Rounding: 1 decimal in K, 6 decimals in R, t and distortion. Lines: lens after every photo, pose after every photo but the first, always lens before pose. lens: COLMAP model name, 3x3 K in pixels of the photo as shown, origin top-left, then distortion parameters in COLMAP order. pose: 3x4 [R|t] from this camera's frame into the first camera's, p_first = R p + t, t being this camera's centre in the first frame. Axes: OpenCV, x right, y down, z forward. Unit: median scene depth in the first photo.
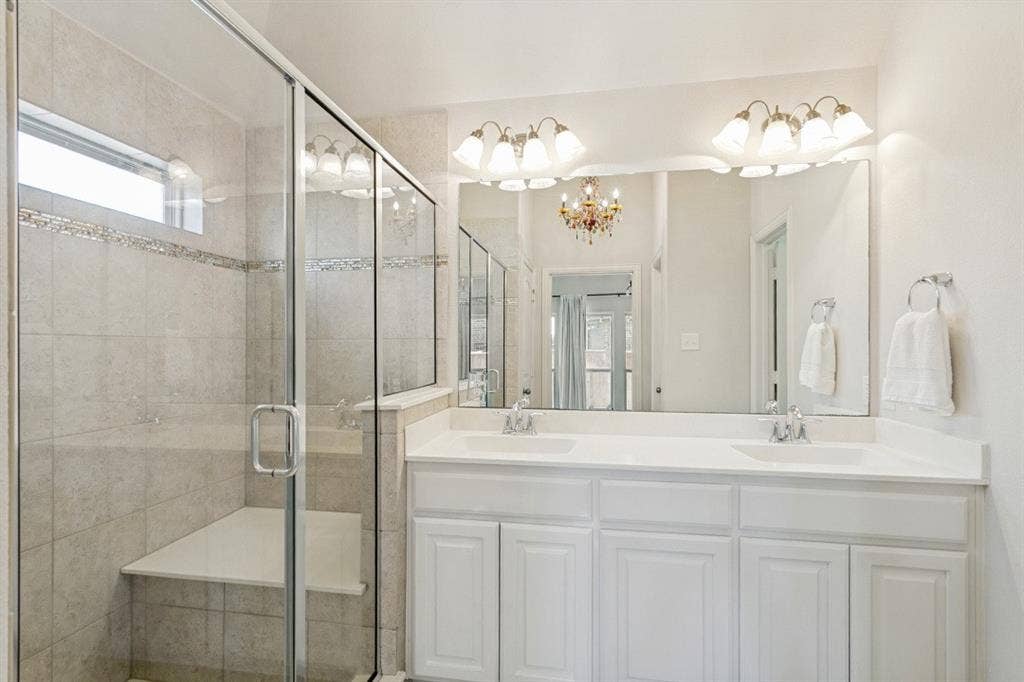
lens RADIAL K [[488.2, 0, 519.5], [0, 488.2, 349.6], [0, 0, 1]] dist [0.001881, 0.001757]
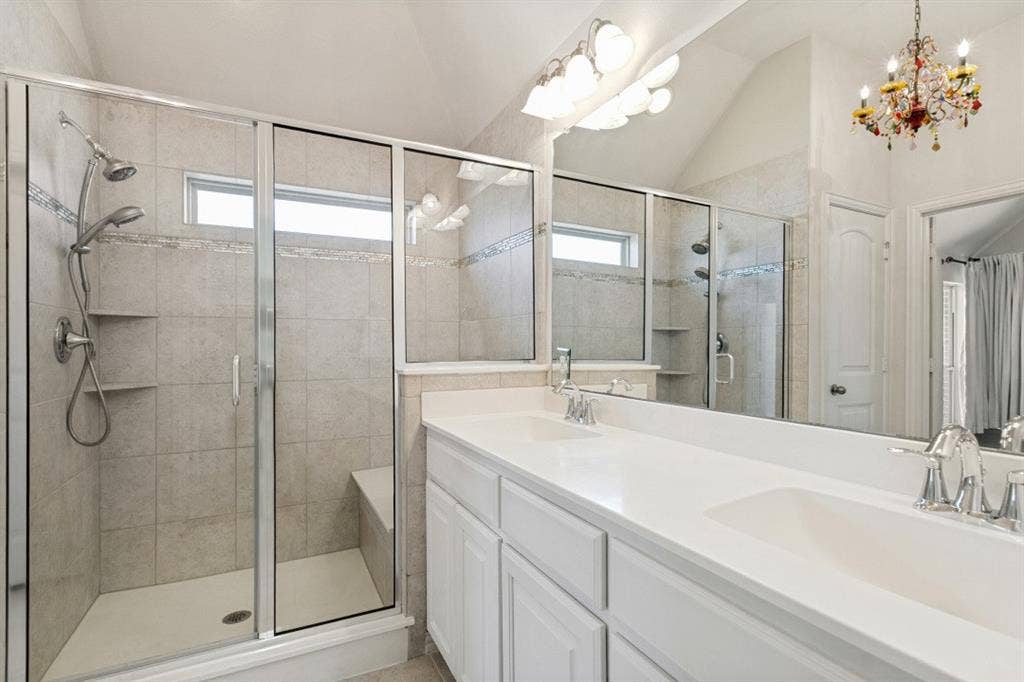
lens RADIAL K [[488.2, 0, 512.5], [0, 488.2, 344.6], [0, 0, 1]] dist [0.001881, 0.001757]
pose [[0.596620, 0.000399, -0.802524, 0.565313], [0.000065, 1.000000, 0.000546, 0.039760], [0.802524, -0.000378, 0.596620, 0.398301]]
